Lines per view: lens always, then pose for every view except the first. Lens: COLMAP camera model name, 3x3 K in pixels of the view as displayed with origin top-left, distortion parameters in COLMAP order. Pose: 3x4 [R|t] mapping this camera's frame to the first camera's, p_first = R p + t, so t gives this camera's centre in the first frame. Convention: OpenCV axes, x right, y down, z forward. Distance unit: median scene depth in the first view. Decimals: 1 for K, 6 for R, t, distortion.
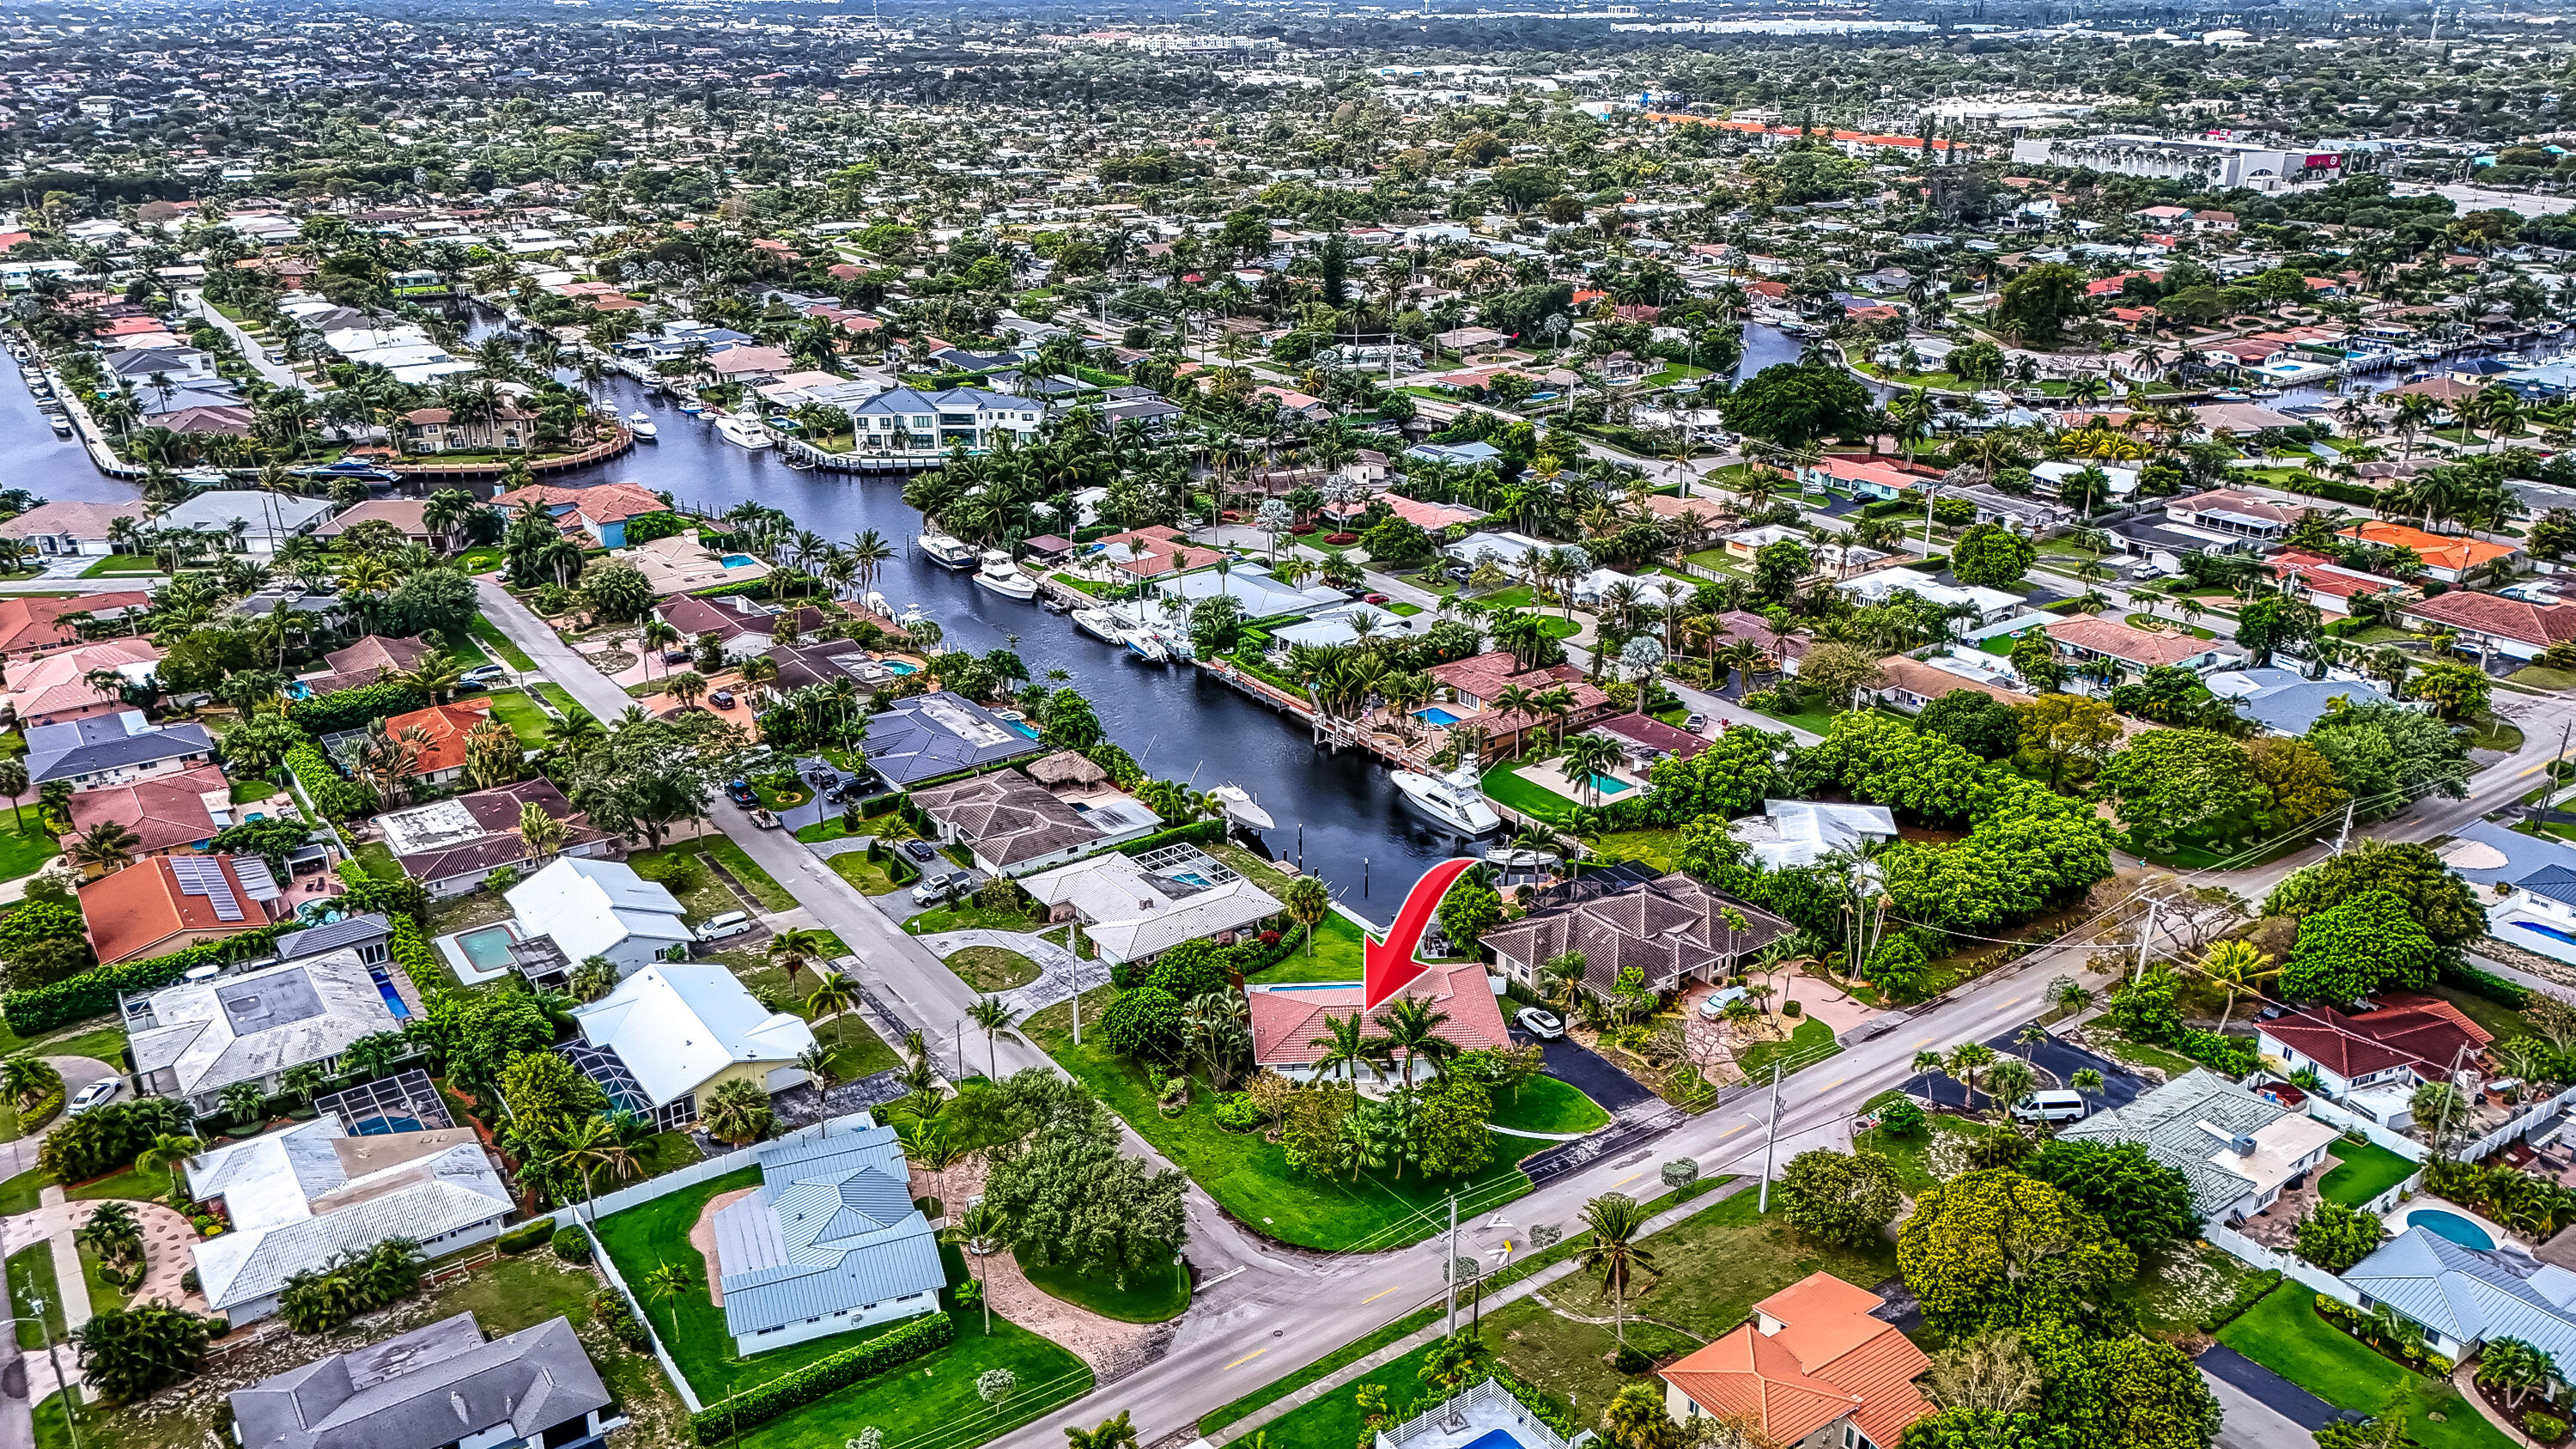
lens RADIAL K [[1960.1, 0, 1296.5], [0, 1960.1, 686.7], [0, 0, 1]] dist [0.061757, -0.005815]
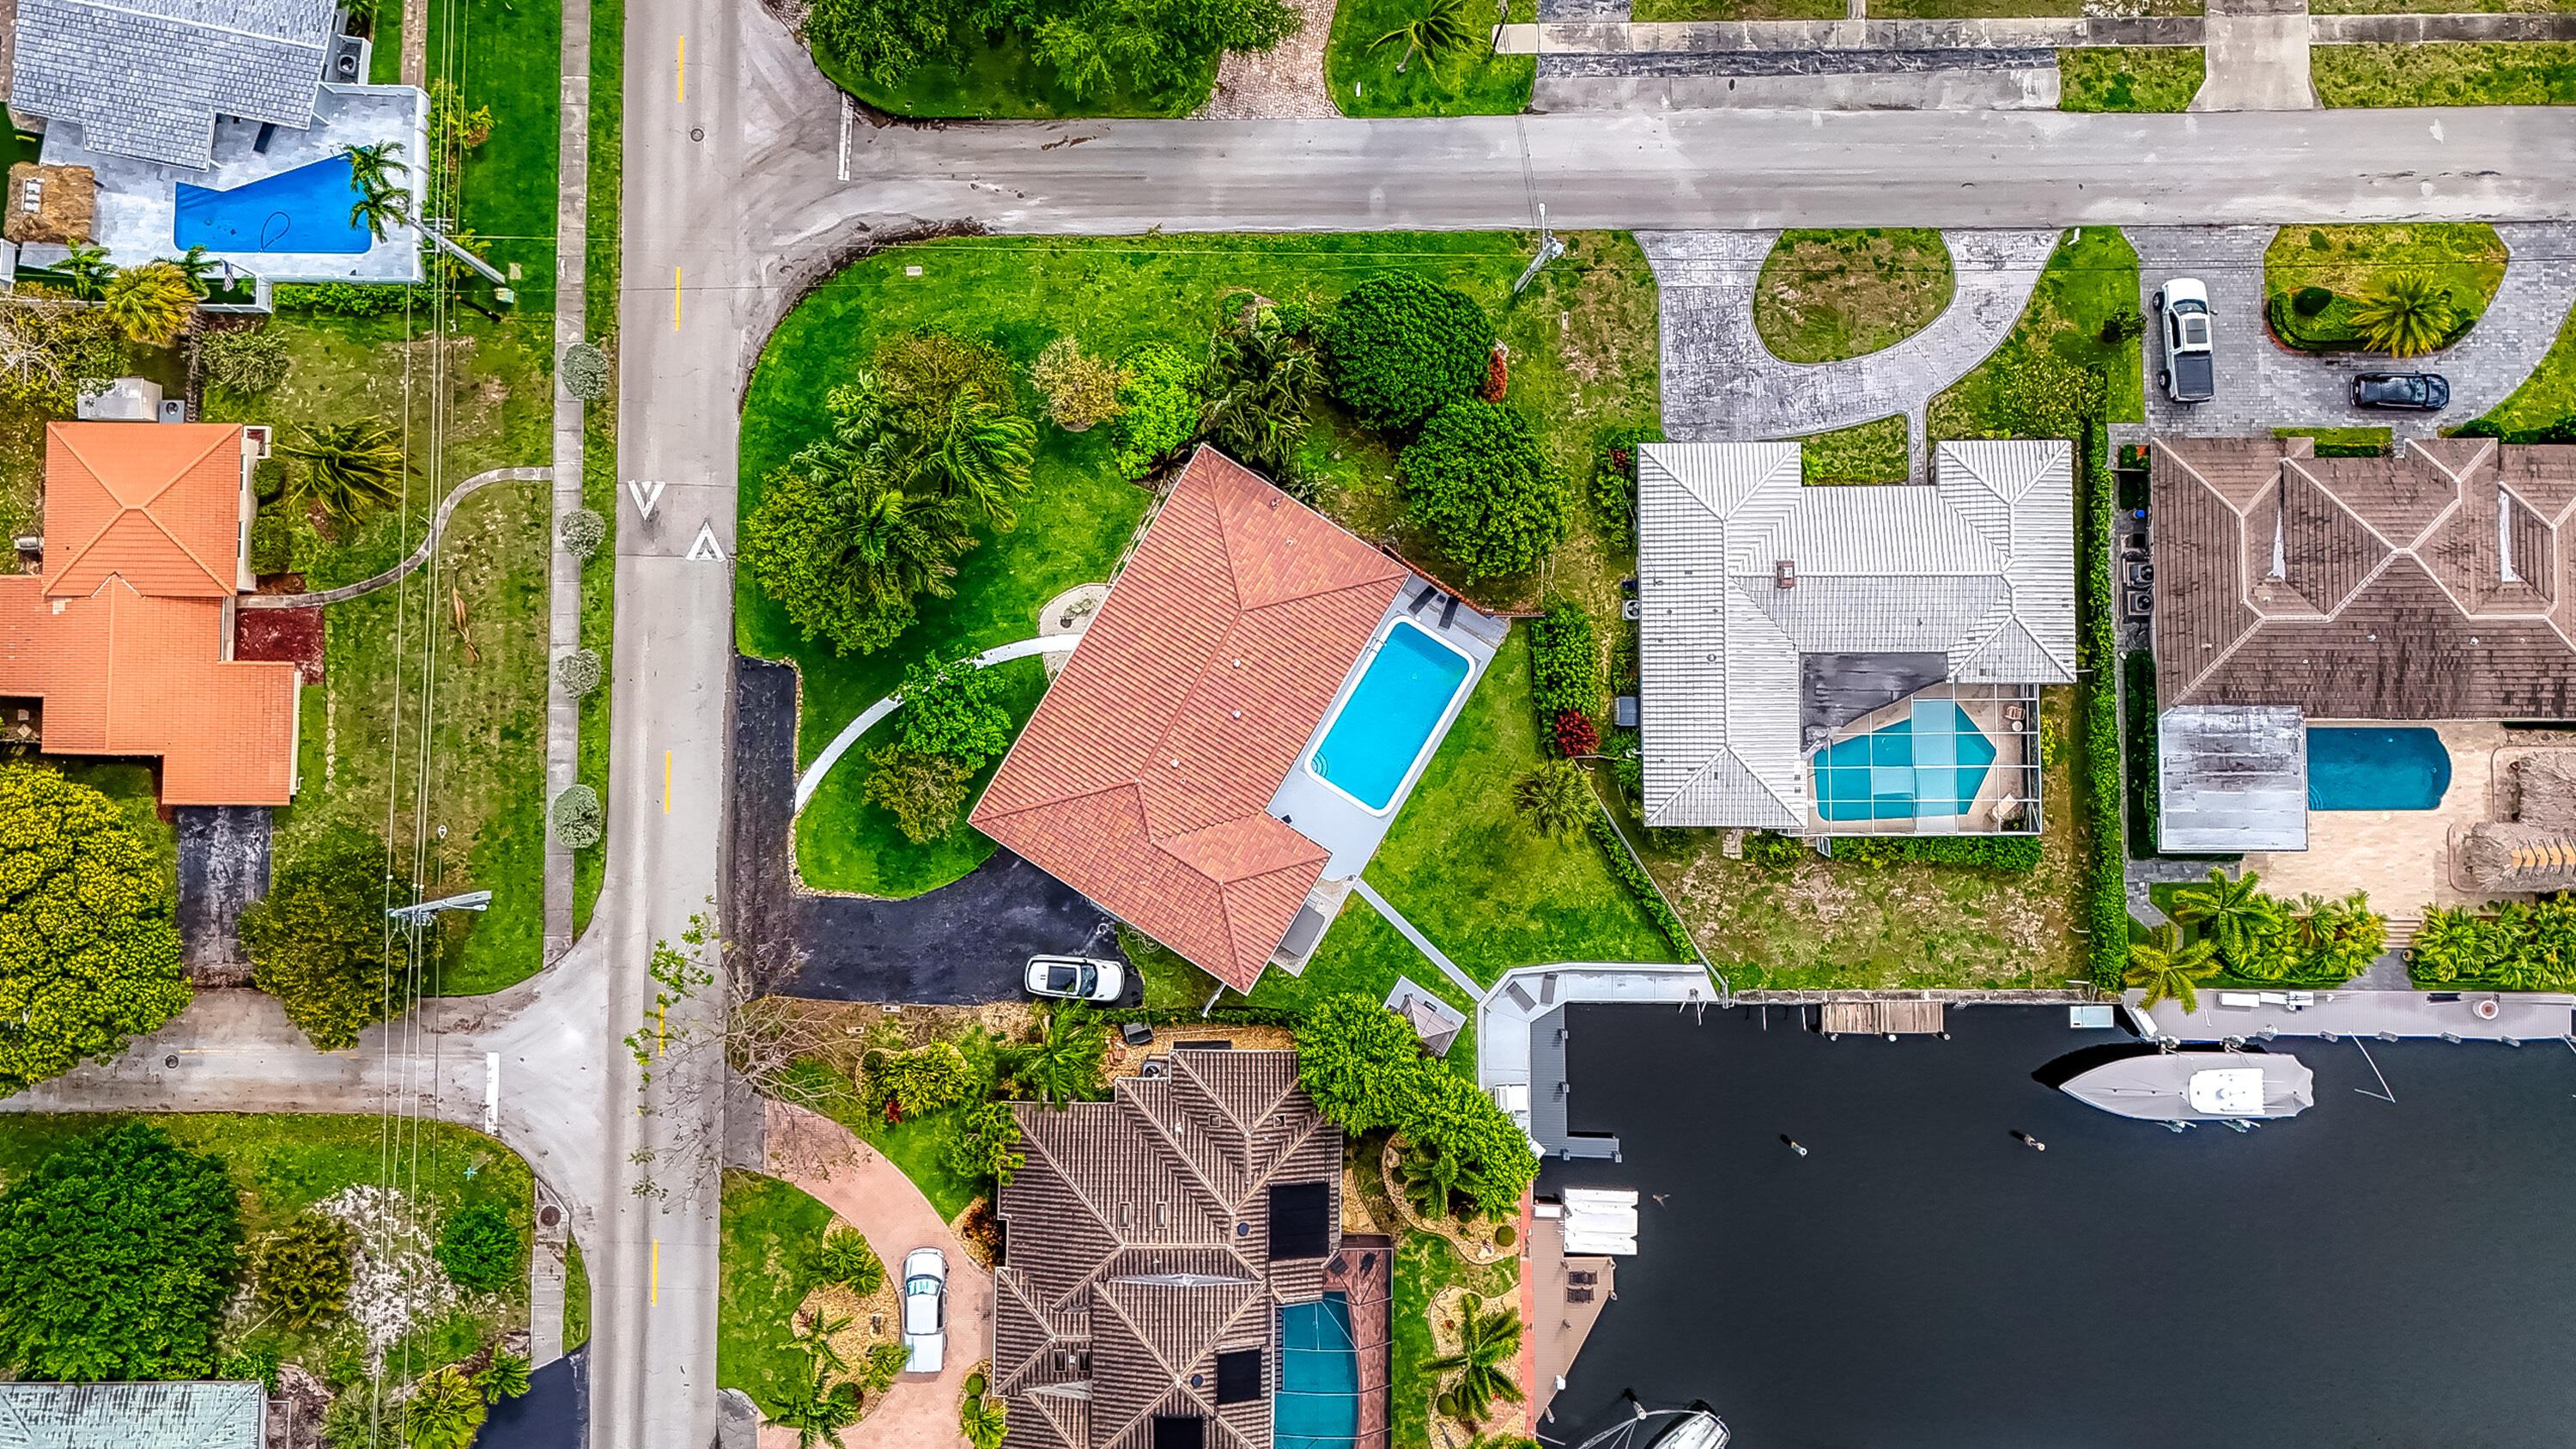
lens RADIAL K [[1926.8, 0, 1286.5], [0, 1926.8, 728.5], [0, 0, 1]] dist [0.060971, -0.051034]
pose [[-0.586918, 0.808846, -0.035994, 0.045889], [-0.279046, -0.160349, 0.946795, -0.312221], [0.760040, 0.565735, 0.319817, 0.745199]]
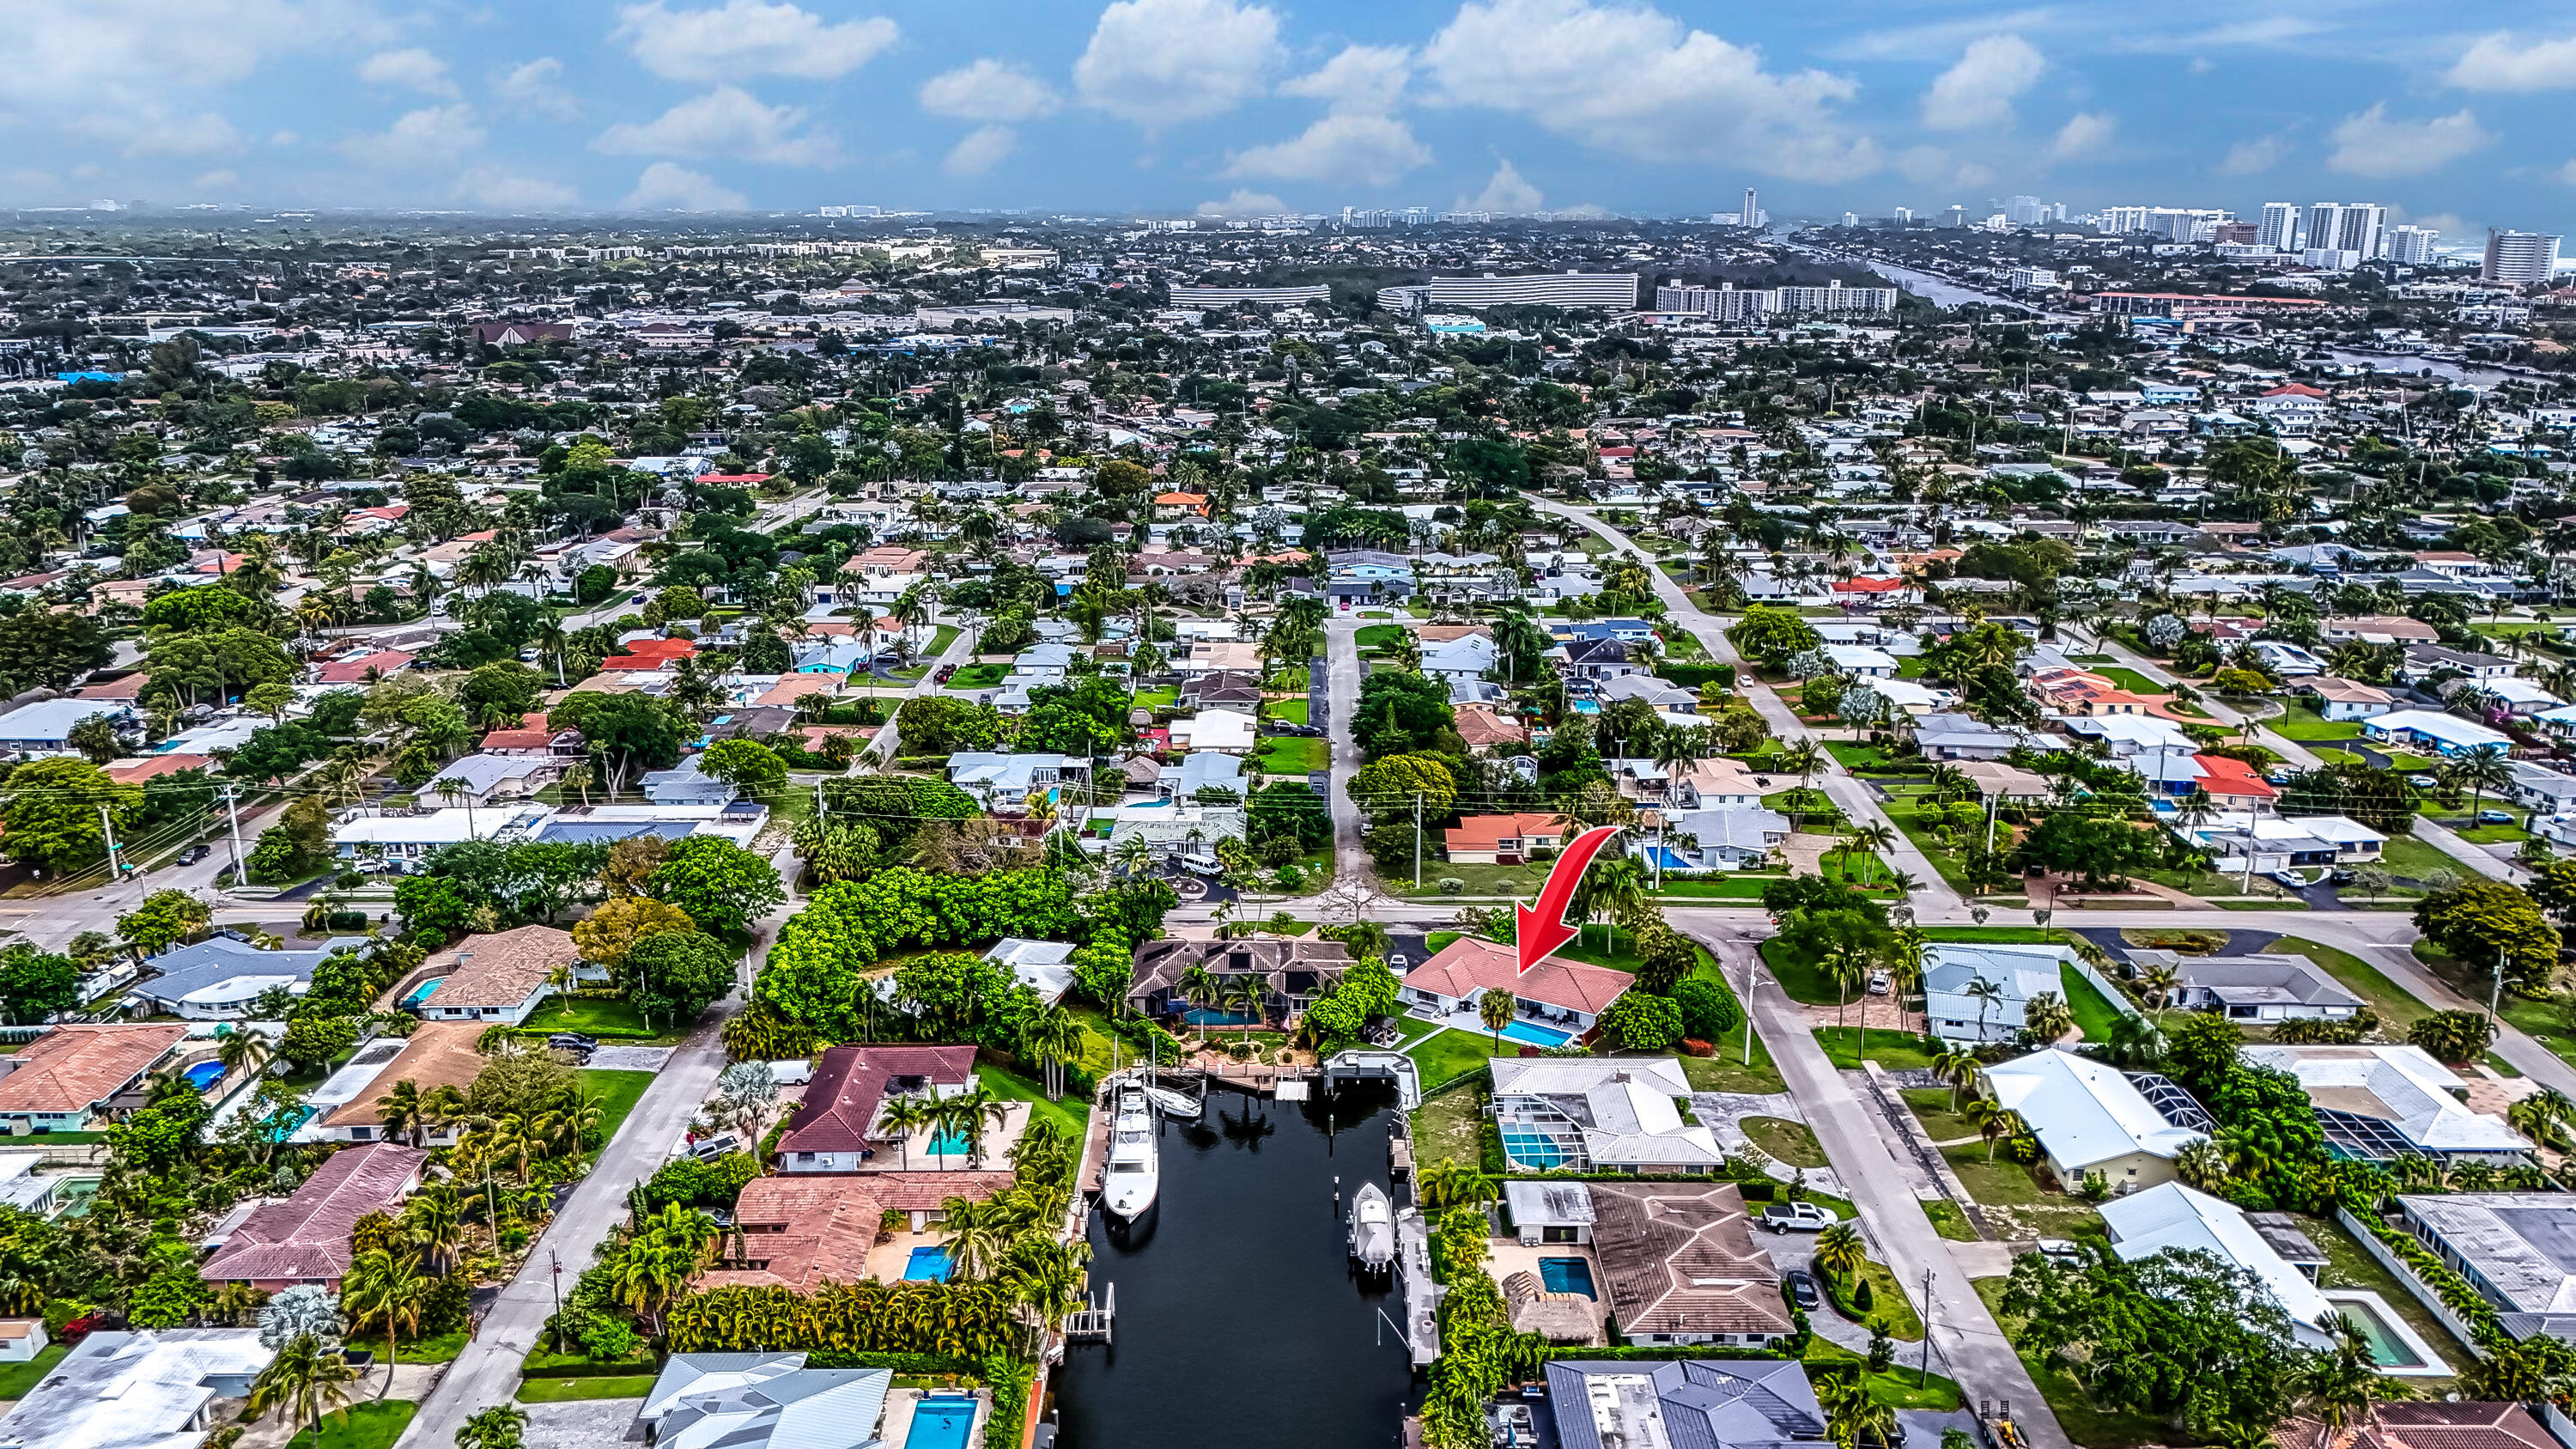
lens RADIAL K [[1910.7, 0, 1242.3], [0, 1910.7, 725.0], [0, 0, 1]] dist [0.000641, -0.000816]
pose [[-0.795311, -0.171023, 0.581576, -0.440954], [0.207606, 0.824522, 0.526369, -0.569805], [-0.569543, 0.539366, -0.620246, 1.563479]]
